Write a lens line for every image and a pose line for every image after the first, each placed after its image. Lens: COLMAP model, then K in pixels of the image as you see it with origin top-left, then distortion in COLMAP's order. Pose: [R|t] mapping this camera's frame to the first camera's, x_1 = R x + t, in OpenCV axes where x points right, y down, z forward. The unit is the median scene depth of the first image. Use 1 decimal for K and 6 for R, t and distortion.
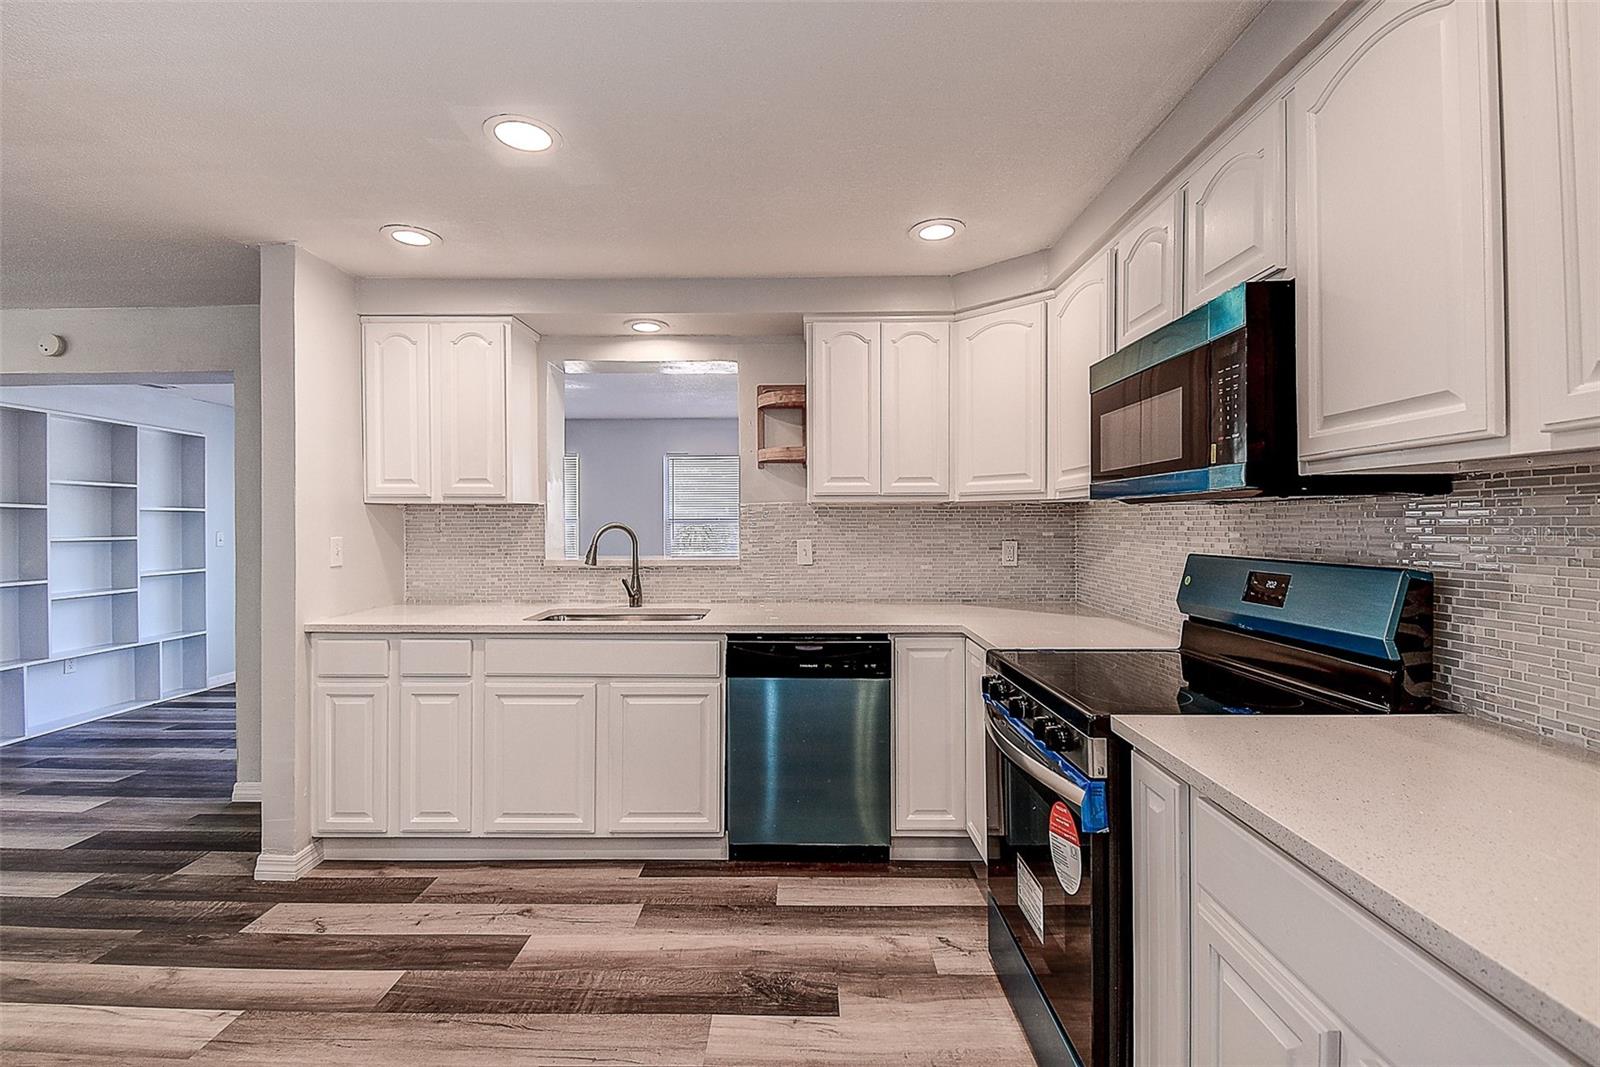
lens RADIAL K [[711.9, 0, 798.3], [0, 711.9, 528.0], [0, 0, 1]] dist [0.034042, -0.027939]
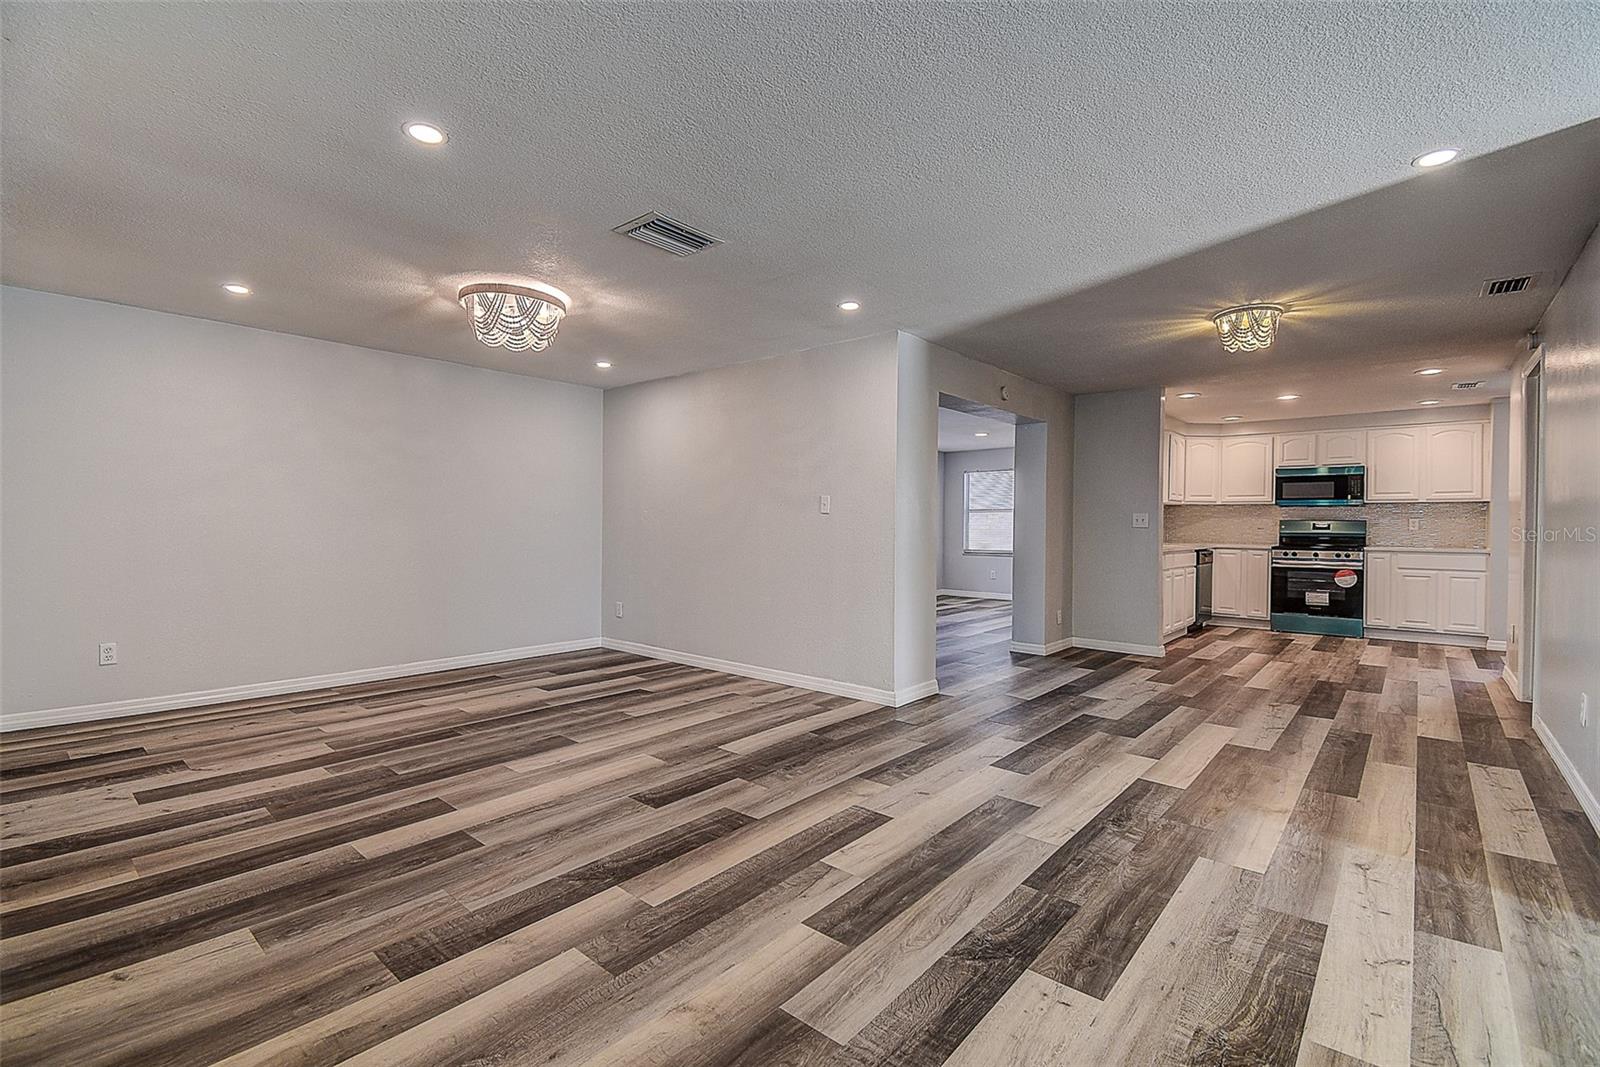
lens RADIAL K [[711.9, 0, 798.3], [0, 711.9, 528.0], [0, 0, 1]] dist [0.034042, -0.027939]
pose [[0.655678, -0.000066, 0.755040, -3.157939], [-0.006080, 0.999967, 0.005368, 0.059160], [-0.755016, -0.008110, 0.655656, 0.342185]]
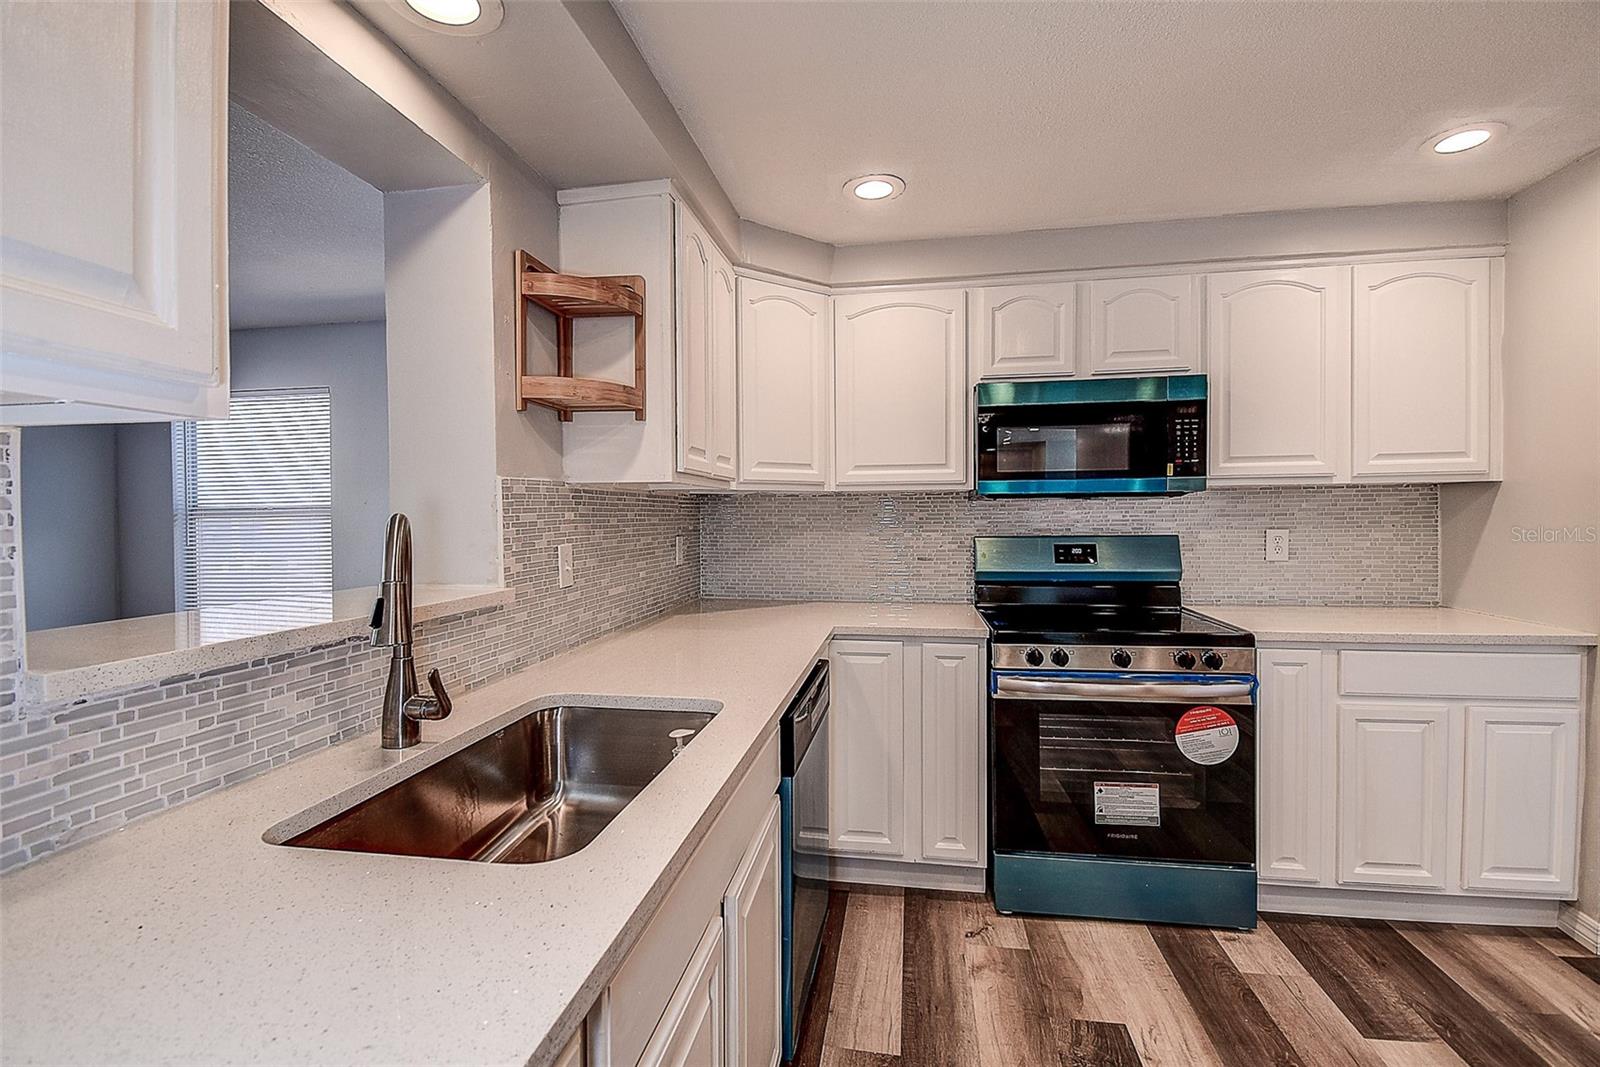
lens RADIAL K [[711.9, 0, 798.3], [0, 711.9, 528.0], [0, 0, 1]] dist [0.034042, -0.027939]
pose [[0.159006, -0.017244, 0.987127, -0.659300], [0.013336, 0.999794, 0.015317, -0.003514], [-0.987188, 0.010729, 0.159203, 0.881806]]
